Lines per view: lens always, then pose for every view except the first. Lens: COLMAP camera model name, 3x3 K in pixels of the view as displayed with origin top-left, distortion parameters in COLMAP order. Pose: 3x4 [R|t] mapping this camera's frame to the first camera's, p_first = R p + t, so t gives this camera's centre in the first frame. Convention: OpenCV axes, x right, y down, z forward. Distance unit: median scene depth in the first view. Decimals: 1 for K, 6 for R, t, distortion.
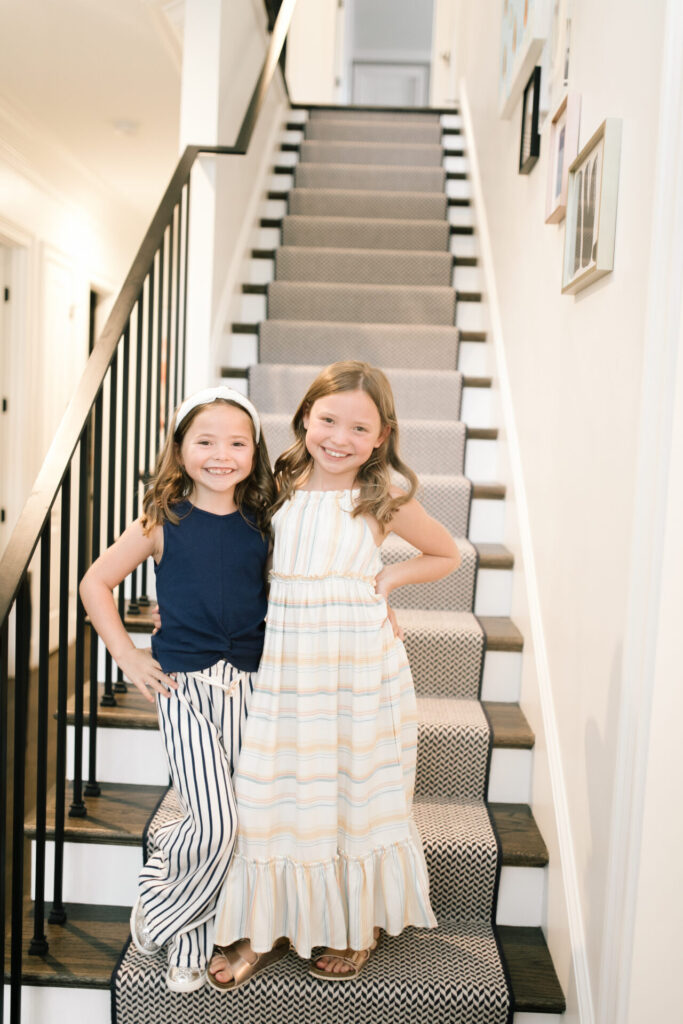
lens RADIAL K [[979.4, 0, 341.5], [0, 979.4, 512.0], [0, 0, 1]] dist [-0.074409, 0.125631]
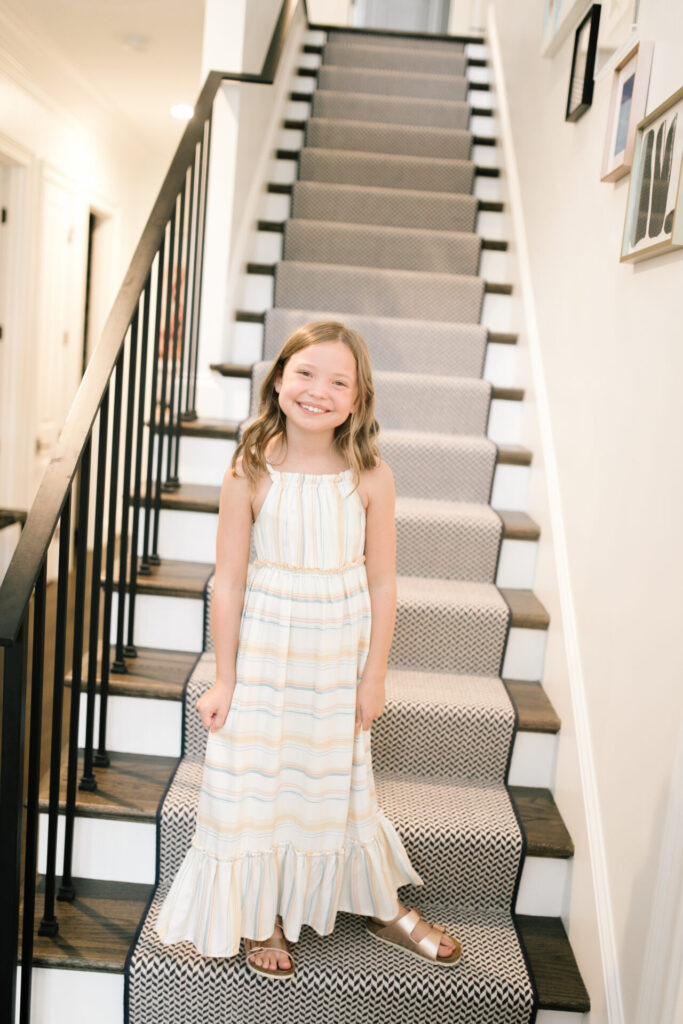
lens RADIAL K [[979.4, 0, 341.5], [0, 979.4, 512.0], [0, 0, 1]] dist [-0.074409, 0.125631]
pose [[0.999002, 0.040076, 0.019700, -0.051828], [-0.041414, 0.996474, 0.072975, -0.043265], [-0.016706, -0.073718, 0.997139, 0.056551]]
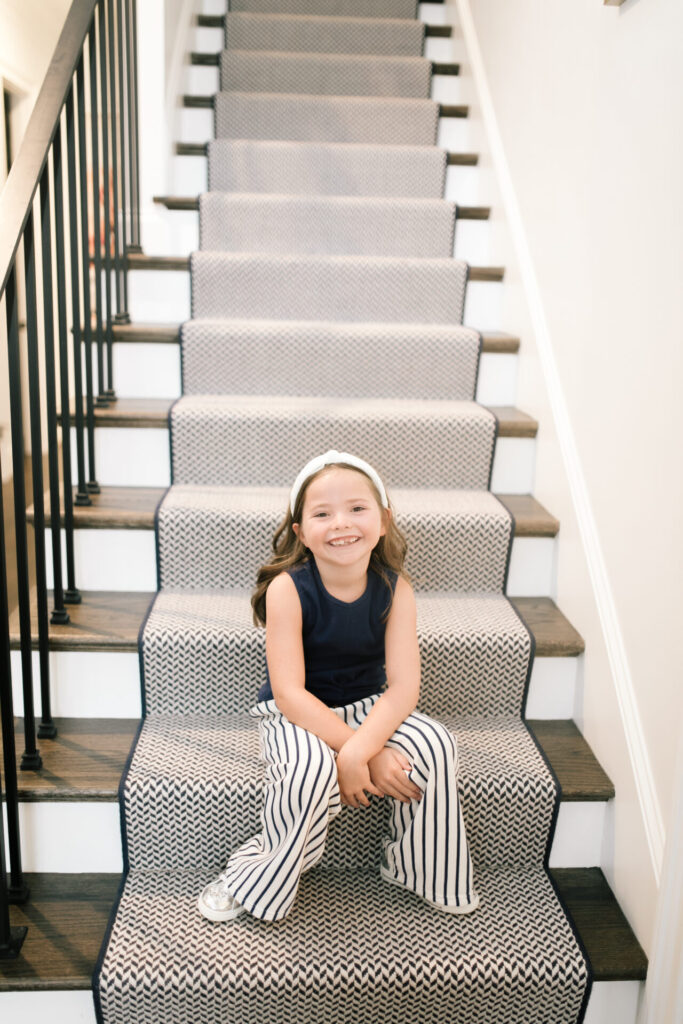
lens RADIAL K [[979.4, 0, 341.5], [0, 979.4, 512.0], [0, 0, 1]] dist [-0.074409, 0.125631]
pose [[0.996793, -0.028800, 0.074667, -0.081602], [0.017131, 0.988163, 0.152451, 0.083872], [-0.078174, -0.150683, 0.985486, 0.121947]]
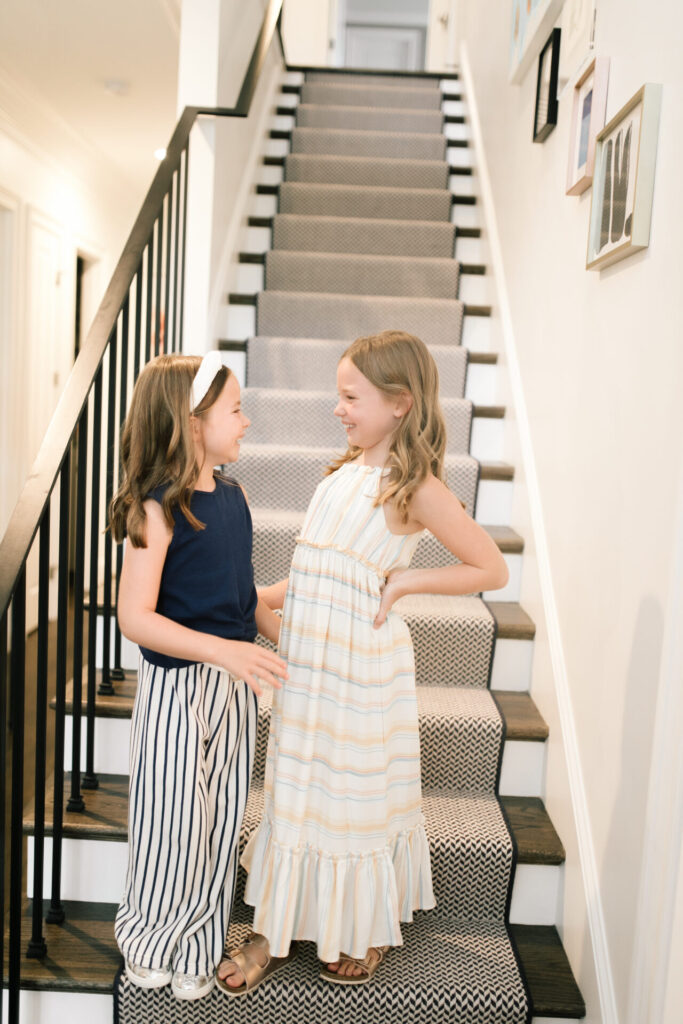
lens RADIAL K [[979.4, 0, 341.5], [0, 979.4, 512.0], [0, 0, 1]] dist [-0.074409, 0.125631]
pose [[0.999783, 0.008428, 0.019031, -0.030648], [-0.009014, 0.999481, 0.030928, -0.014569], [-0.018760, -0.031093, 0.999340, 0.046398]]
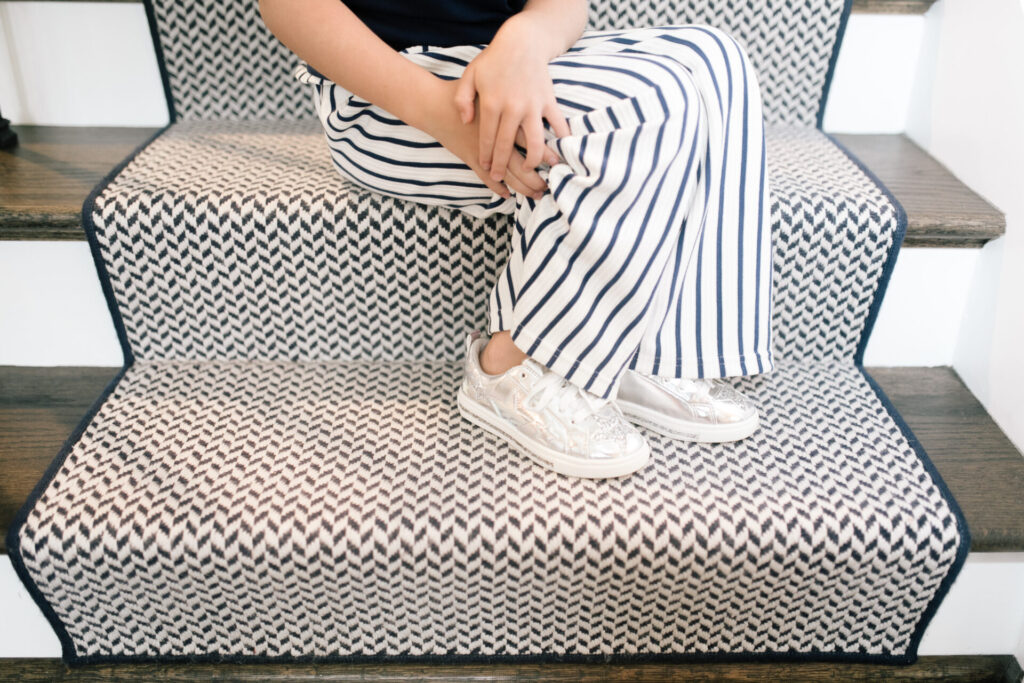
lens RADIAL K [[979.4, 0, 511.5], [0, 979.4, 344.6], [0, 0, 1]] dist [-0.074409, 0.125631]
pose [[0.998934, -0.042113, 0.018931, -0.031330], [0.030918, 0.914616, 0.403139, 0.312267], [-0.034292, -0.402123, 0.914943, 0.461296]]
